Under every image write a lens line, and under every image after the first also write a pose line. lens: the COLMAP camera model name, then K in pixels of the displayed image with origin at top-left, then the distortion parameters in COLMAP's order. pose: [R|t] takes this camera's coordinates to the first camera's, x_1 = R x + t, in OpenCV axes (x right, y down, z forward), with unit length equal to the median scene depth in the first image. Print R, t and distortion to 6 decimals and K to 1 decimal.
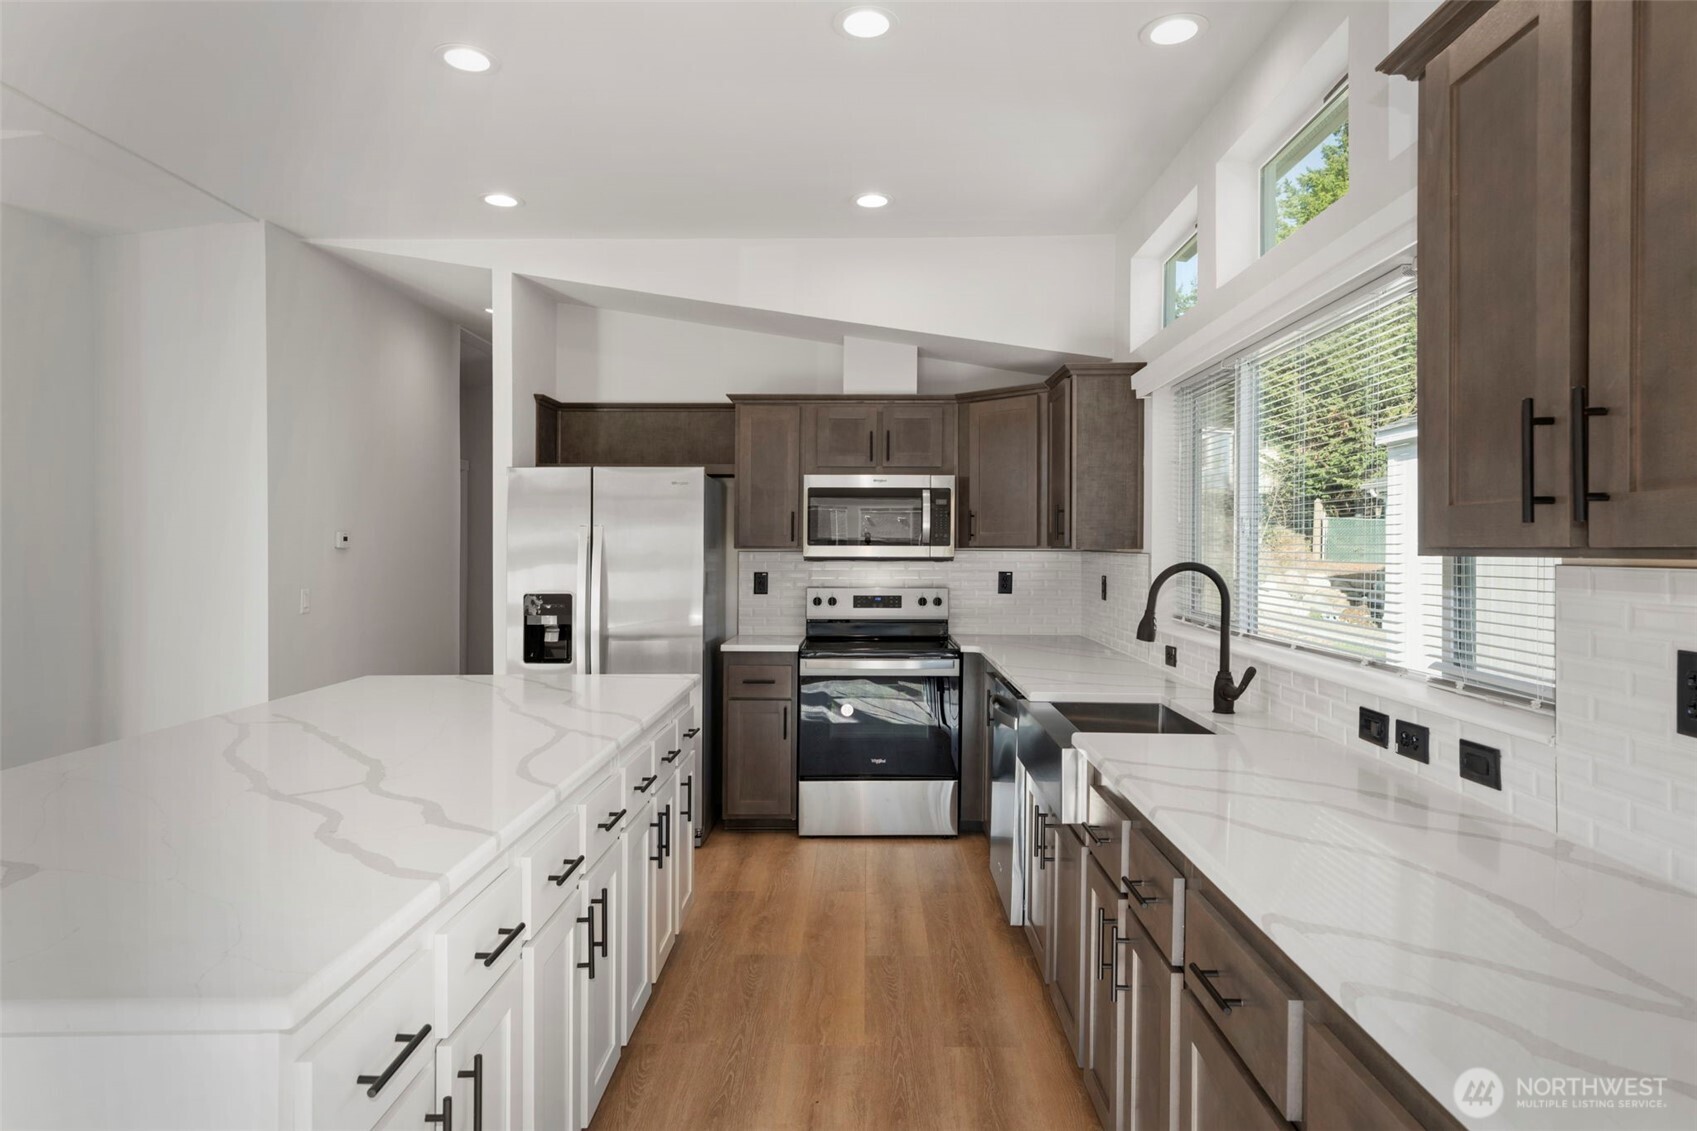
lens RADIAL K [[972.5, 0, 848.5], [0, 972.5, 565.5], [0, 0, 1]] dist [-0.002899, -0.000508]
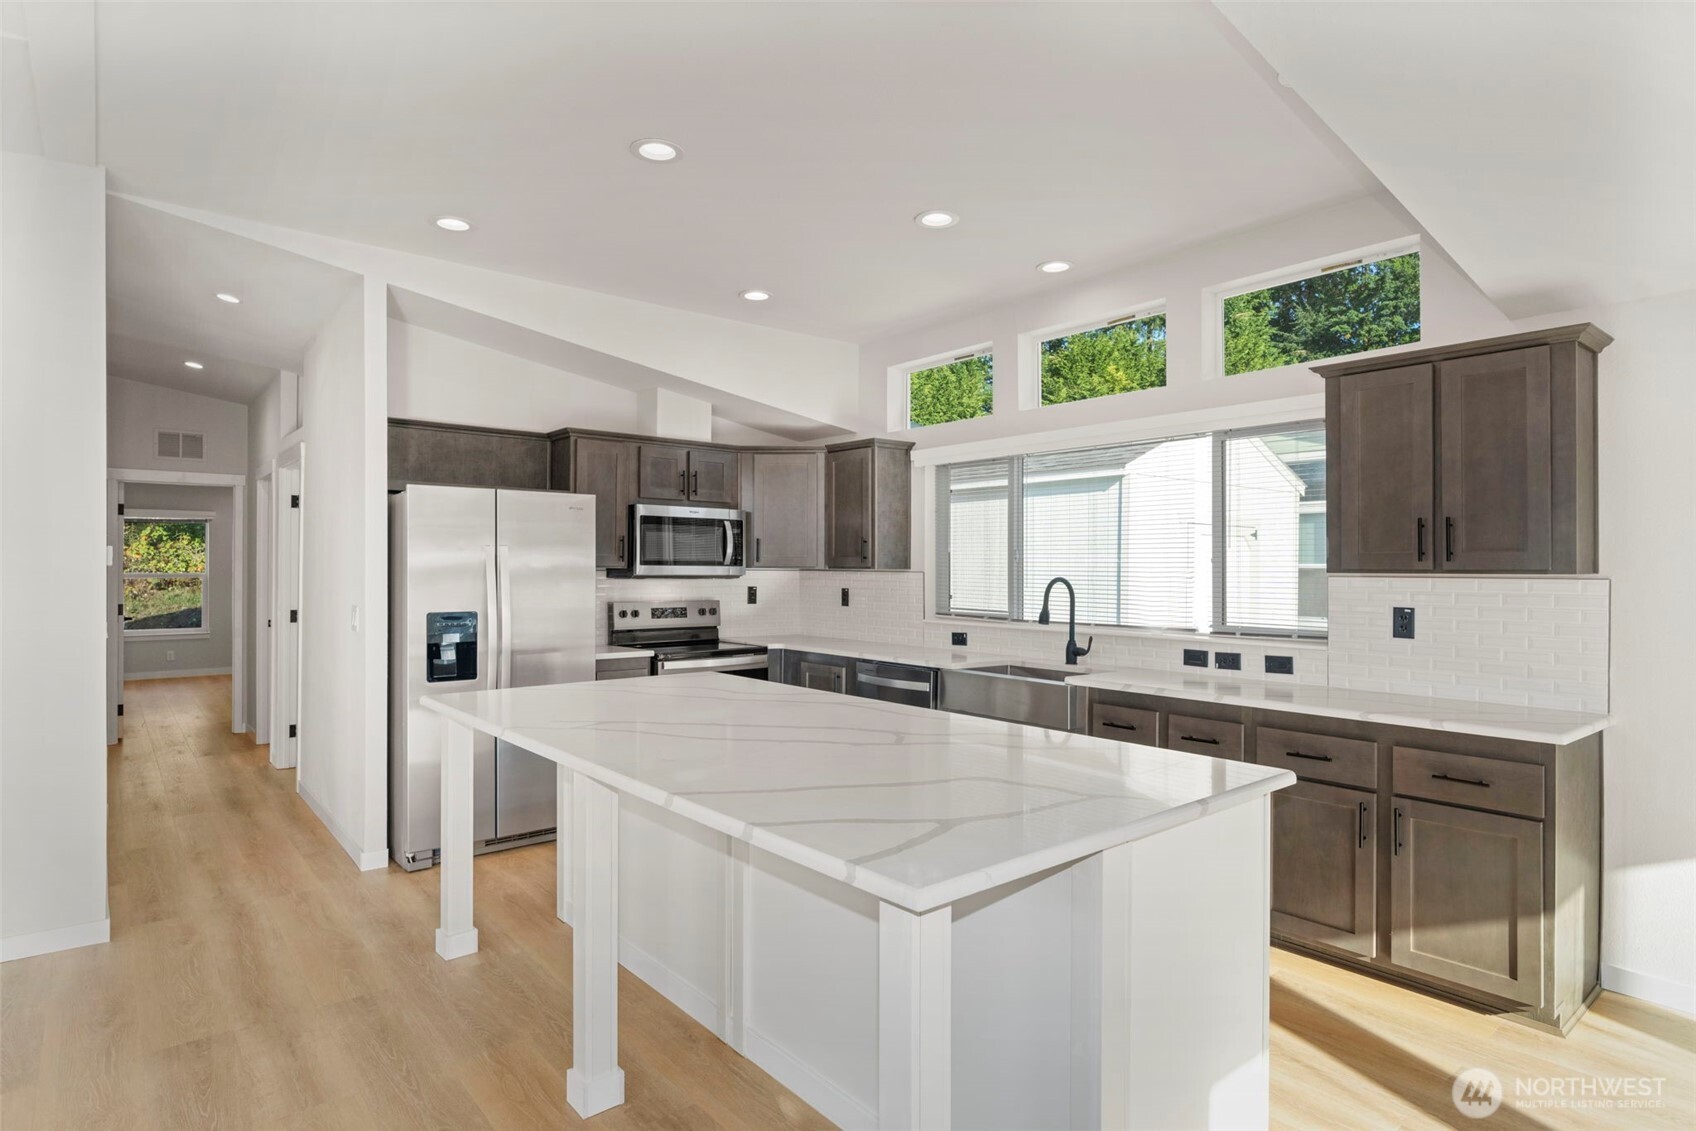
lens RADIAL K [[916.7, 0, 848.0], [0, 916.7, 565.5], [0, 0, 1]] dist [-0.004551, -0.000923]
pose [[0.759759, 0.004394, 0.650190, -0.563915], [0.008417, 0.999827, -0.016592, -0.000183], [-0.650150, 0.018078, 0.759591, 0.011464]]
